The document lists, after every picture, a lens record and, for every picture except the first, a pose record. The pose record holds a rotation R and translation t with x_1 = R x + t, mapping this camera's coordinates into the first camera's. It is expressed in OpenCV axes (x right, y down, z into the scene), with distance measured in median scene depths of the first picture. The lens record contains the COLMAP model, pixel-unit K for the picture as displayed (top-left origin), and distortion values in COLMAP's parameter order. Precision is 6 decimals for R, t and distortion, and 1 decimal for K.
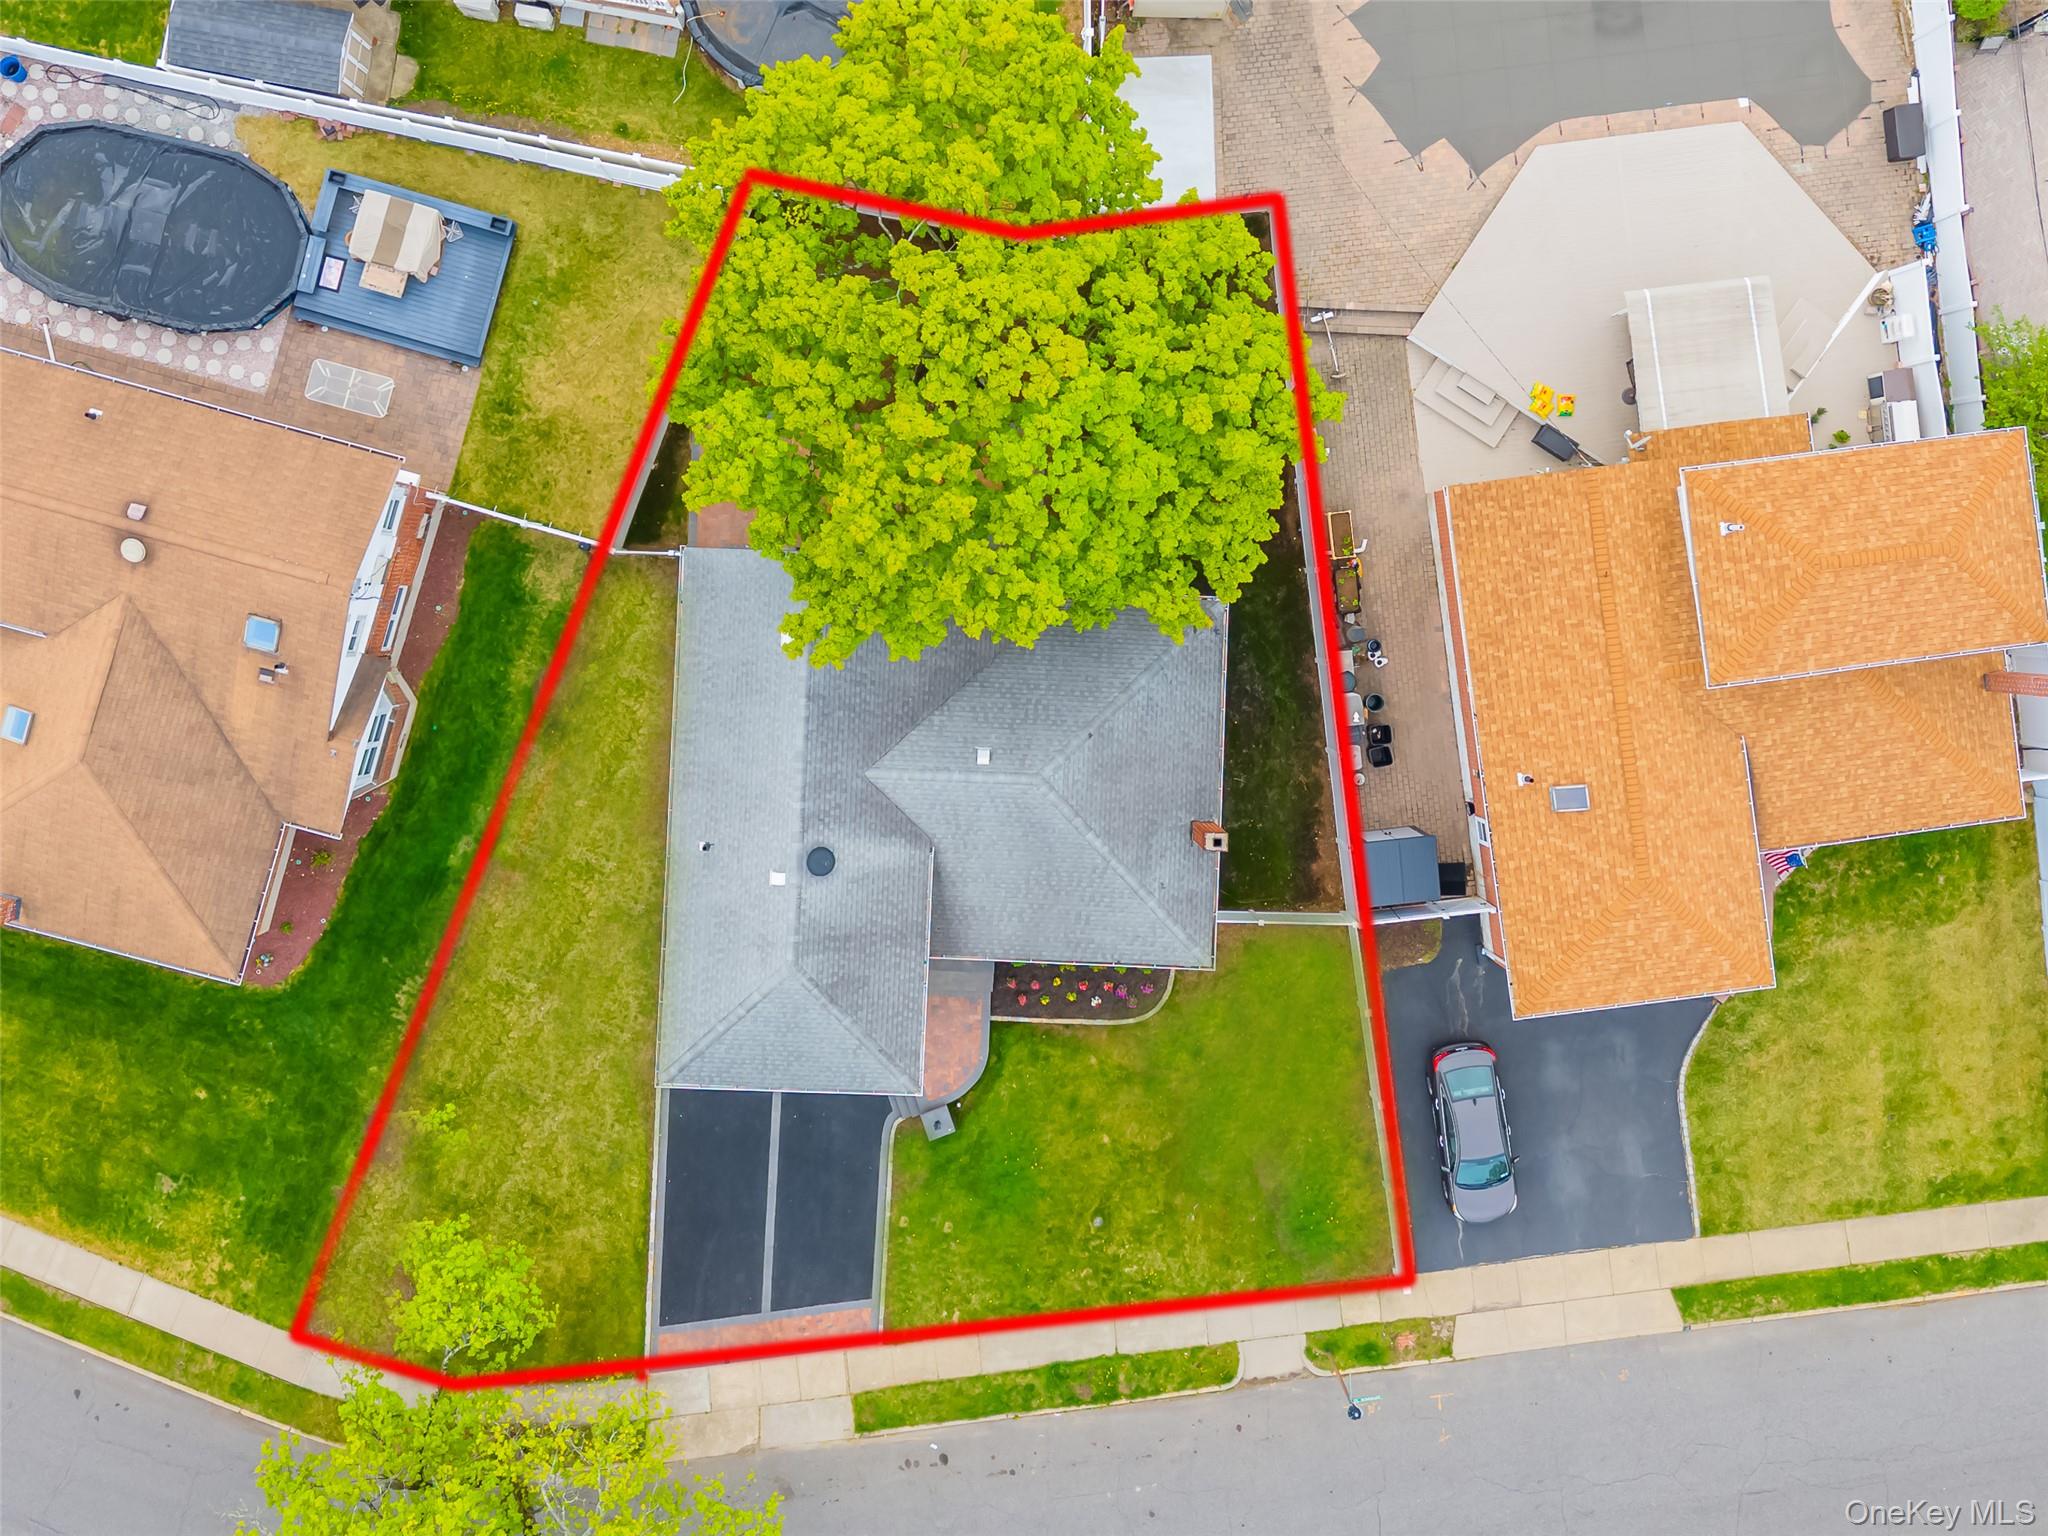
lens RADIAL K [[2028.6, 0, 1022.6], [0, 2028.6, 580.4], [0, 0, 1]] dist [0.085690, -0.149610]
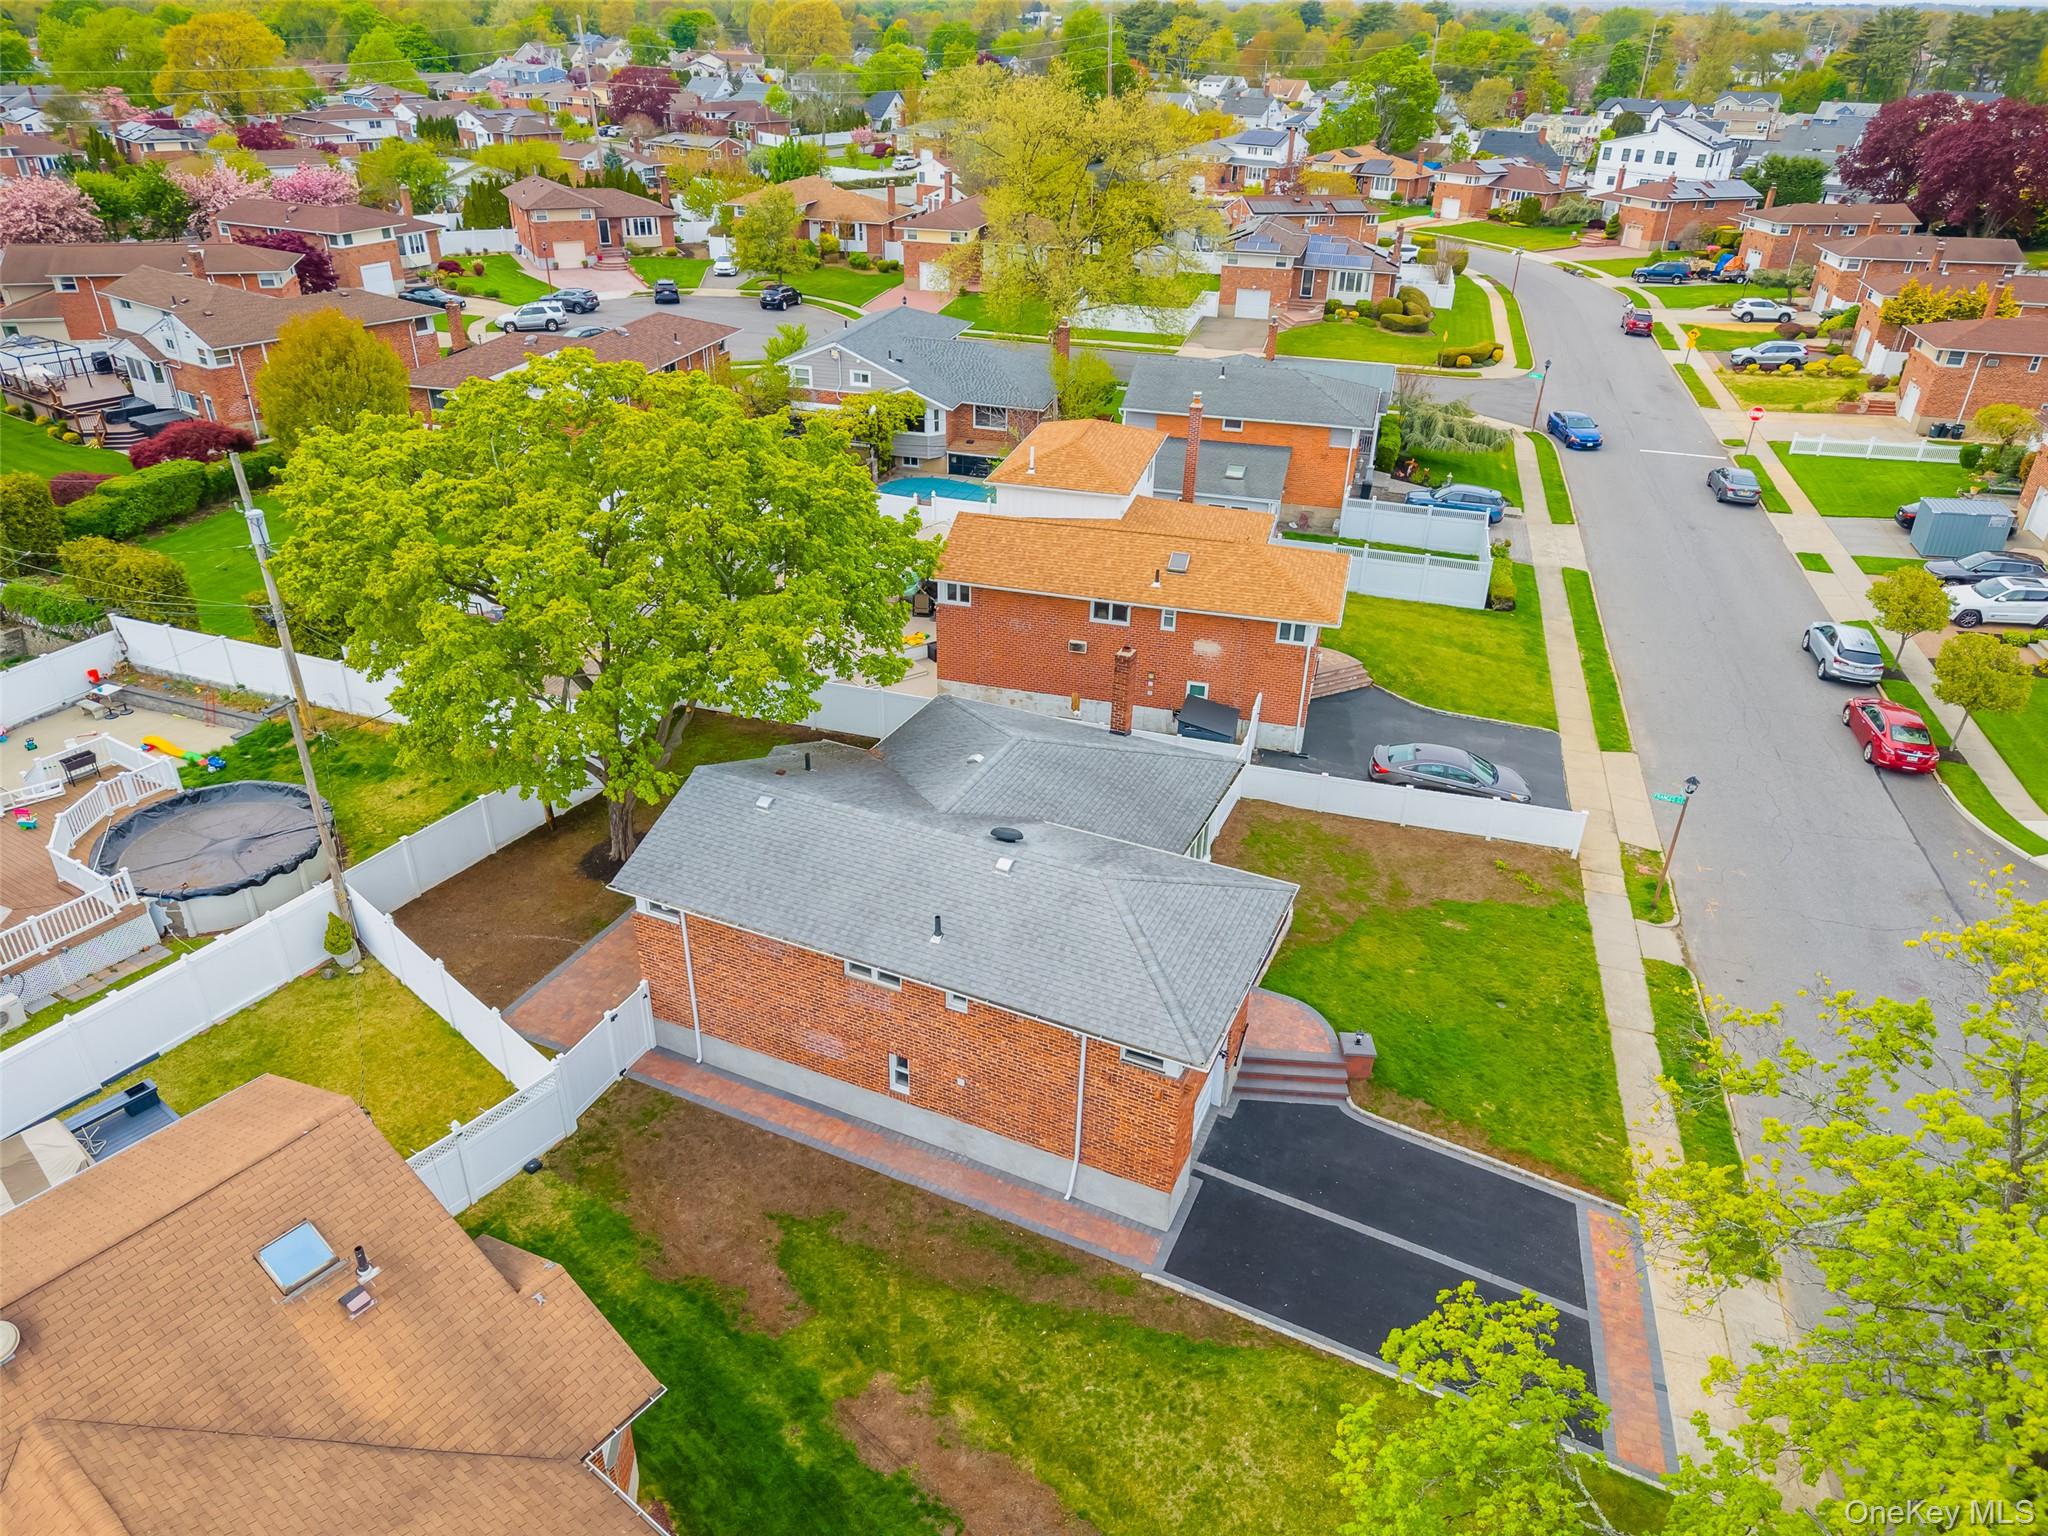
lens RADIAL K [[1364.0, 0, 1024.5], [0, 1364.0, 774.8], [0, 0, 1]] dist [0.041250, -0.029476]
pose [[0.373096, -0.469366, 0.800310, -0.491009], [0.927662, 0.203214, -0.313285, 0.287881], [-0.015589, 0.859302, 0.511231, 0.600006]]
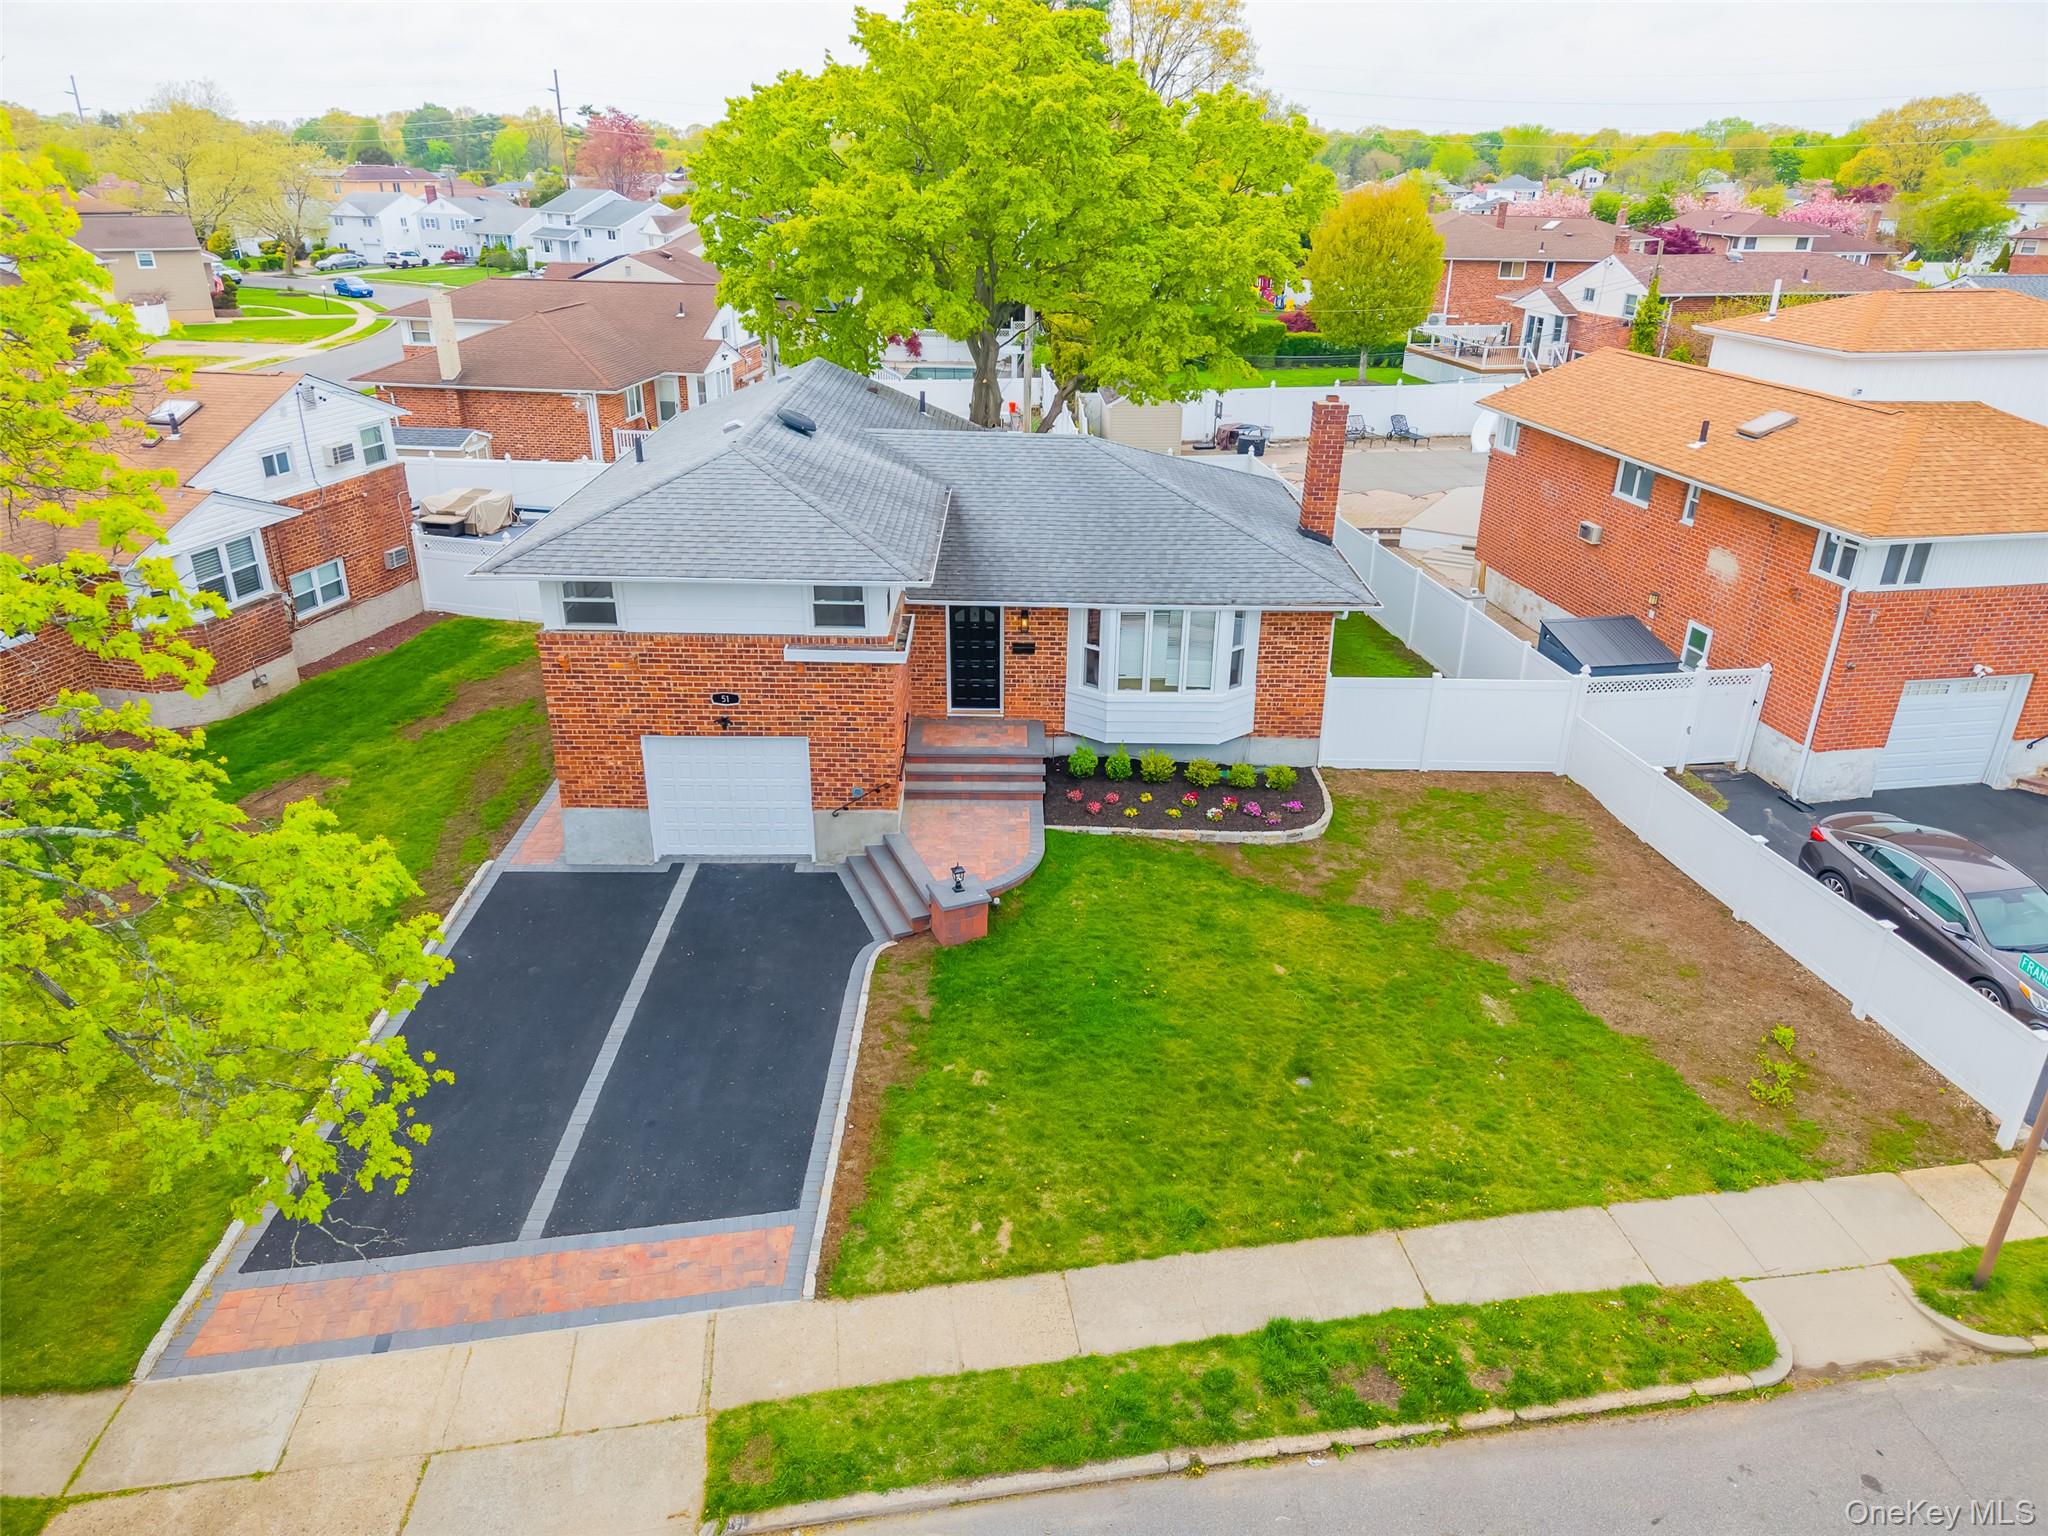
lens RADIAL K [[1356.4, 0, 1022.0], [0, 1356.4, 775.6], [0, 0, 1]] dist [0.055287, -0.050637]
pose [[0.998868, -0.033254, 0.034015, -0.035351], [0.044835, 0.419154, -0.906807, 0.565645], [0.015898, 0.907306, 0.420170, 0.807277]]
